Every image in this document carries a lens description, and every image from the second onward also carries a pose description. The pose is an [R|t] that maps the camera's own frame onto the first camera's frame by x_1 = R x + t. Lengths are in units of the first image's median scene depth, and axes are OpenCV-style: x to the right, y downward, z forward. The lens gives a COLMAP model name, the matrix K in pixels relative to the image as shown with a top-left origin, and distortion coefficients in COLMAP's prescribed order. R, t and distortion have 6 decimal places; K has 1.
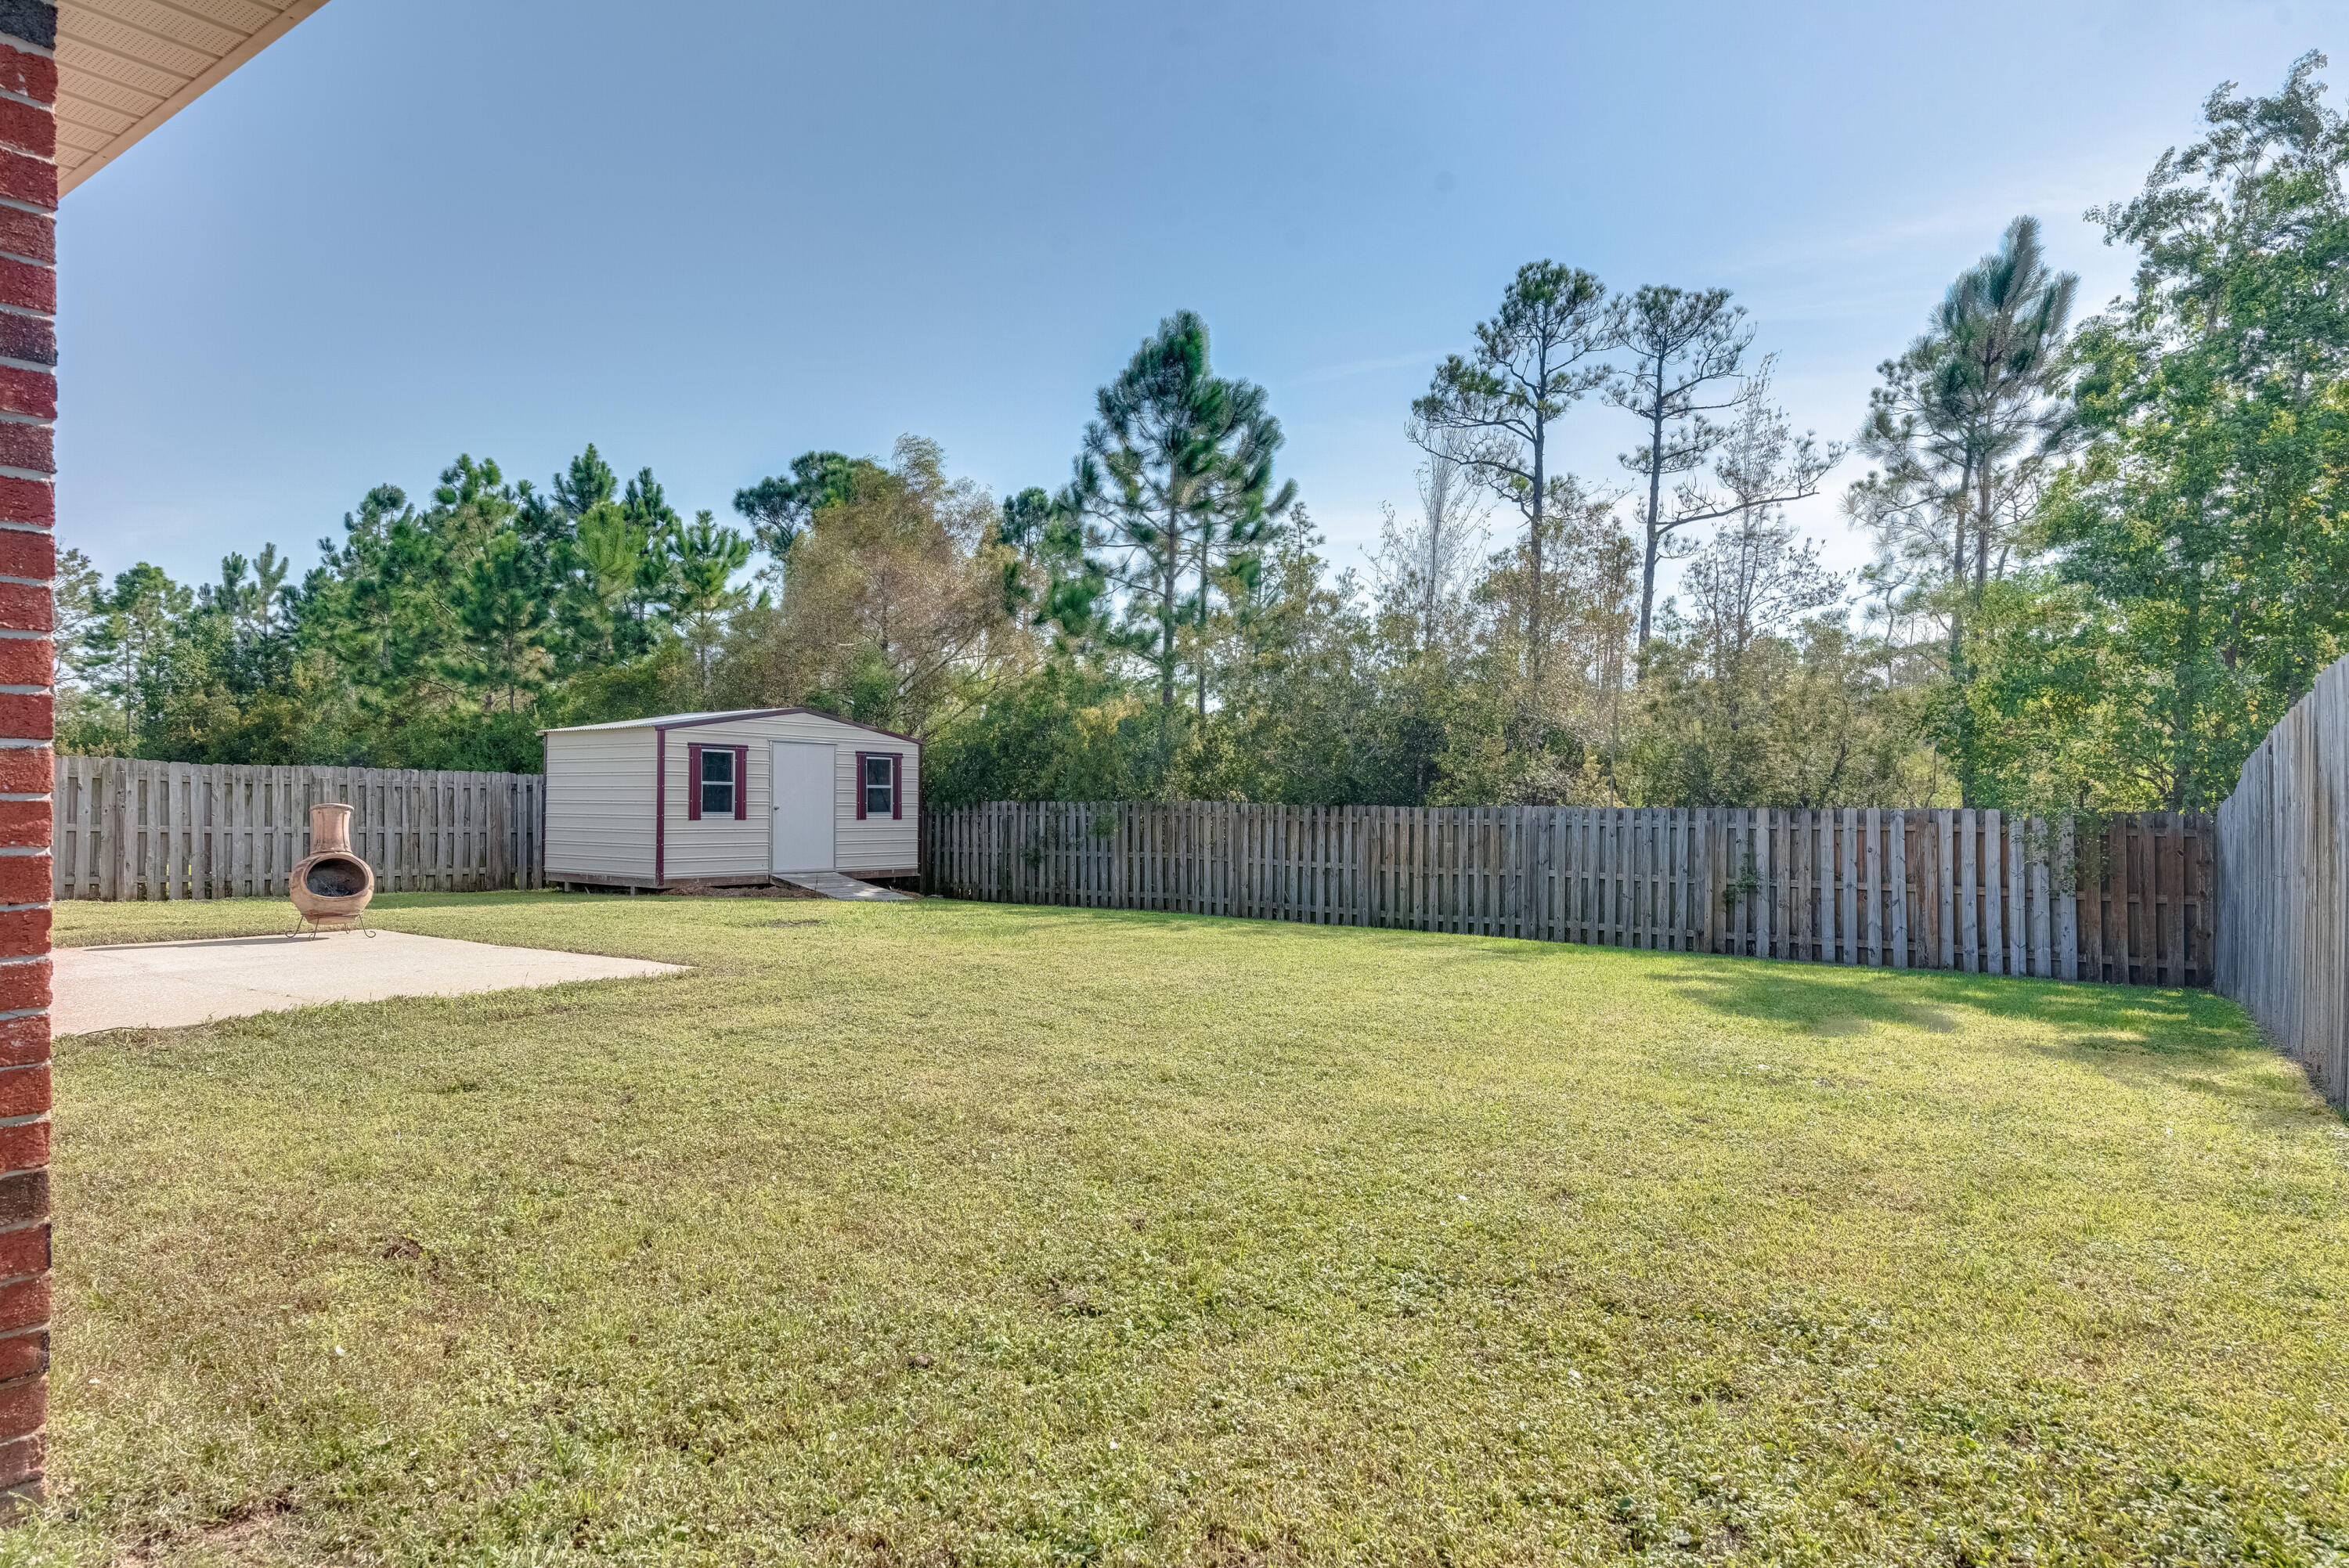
lens RADIAL K [[1358.2, 0, 1176.0], [0, 1358.2, 775.7], [0, 0, 1]] dist [0.013671, -0.008903]
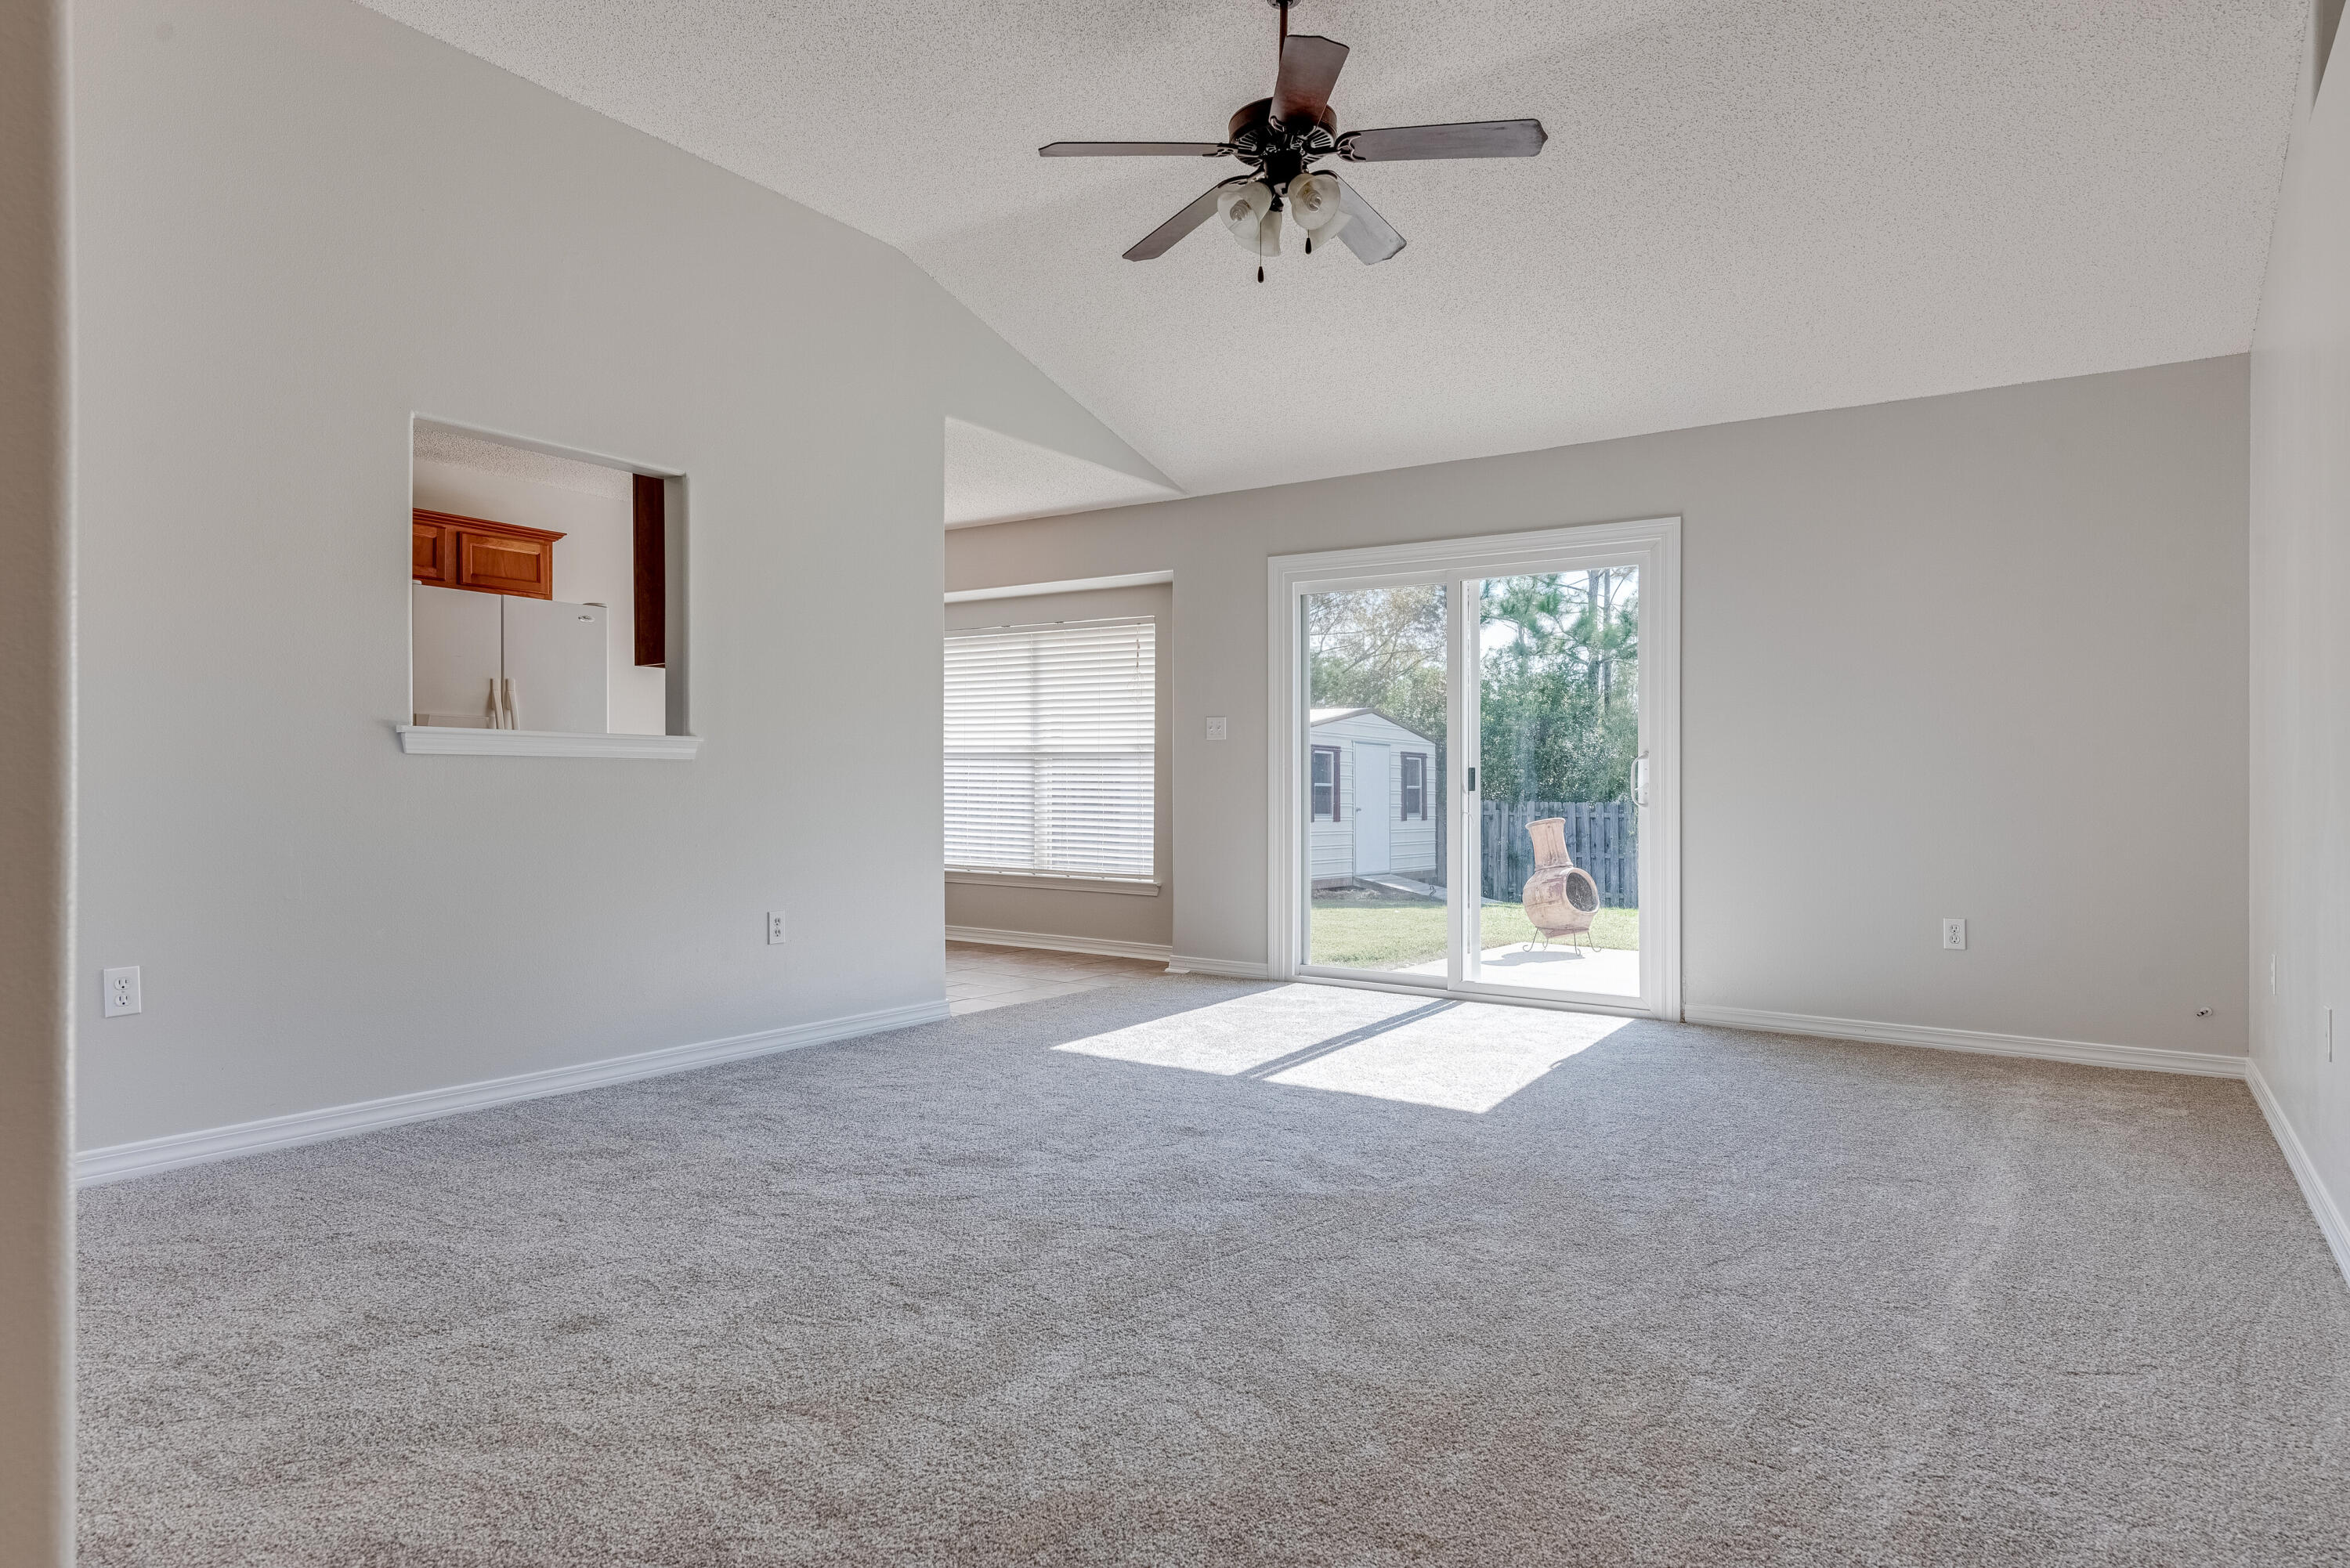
lens RADIAL K [[1358.8, 0, 1163.2], [0, 1358.8, 771.4], [0, 0, 1]] dist [0.013671, -0.008903]
pose [[0.999695, 0.006557, 0.023825, -0.468665], [-0.006743, 0.999947, 0.007745, -0.010833], [-0.023773, -0.007904, 0.999686, 0.015919]]
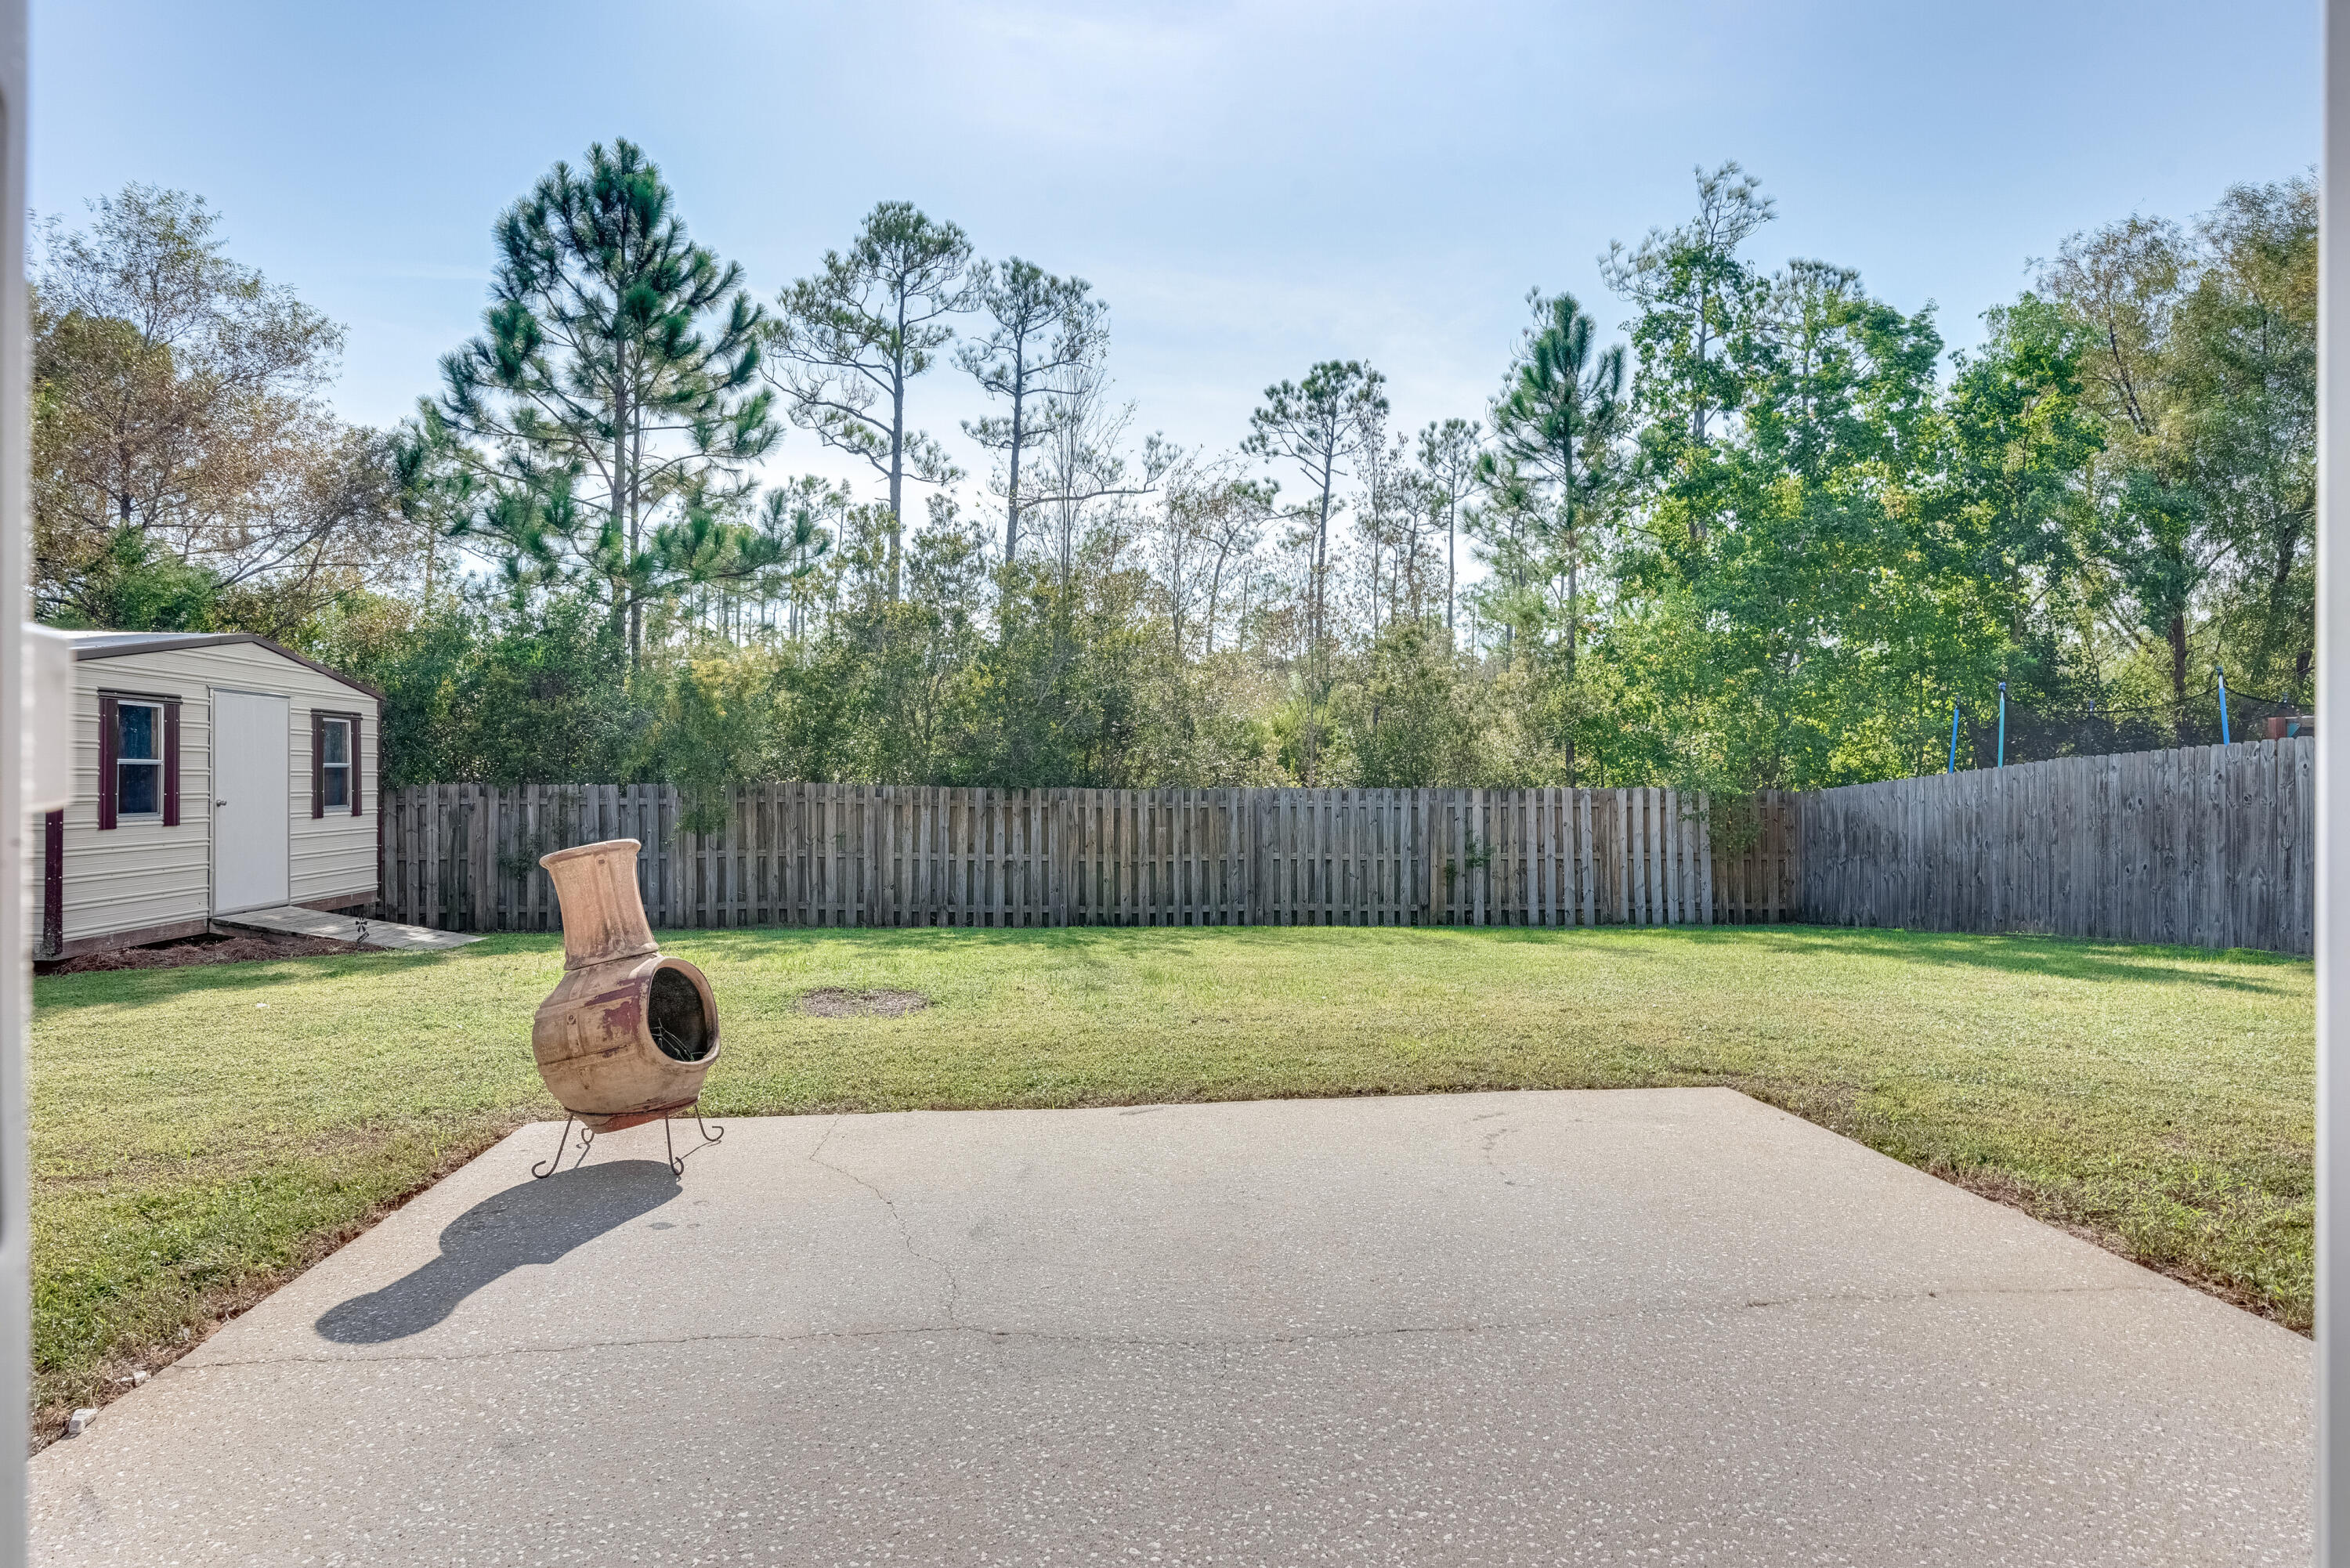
lens RADIAL K [[1358.8, 0, 1187.6], [0, 1358.8, 762.4], [0, 0, 1]] dist [0.013671, -0.008903]
pose [[0.739201, 0.000738, 0.673485, -0.389456], [-0.011133, 0.999876, 0.011124, -0.005050], [-0.673393, -0.015721, 0.739117, 0.293988]]
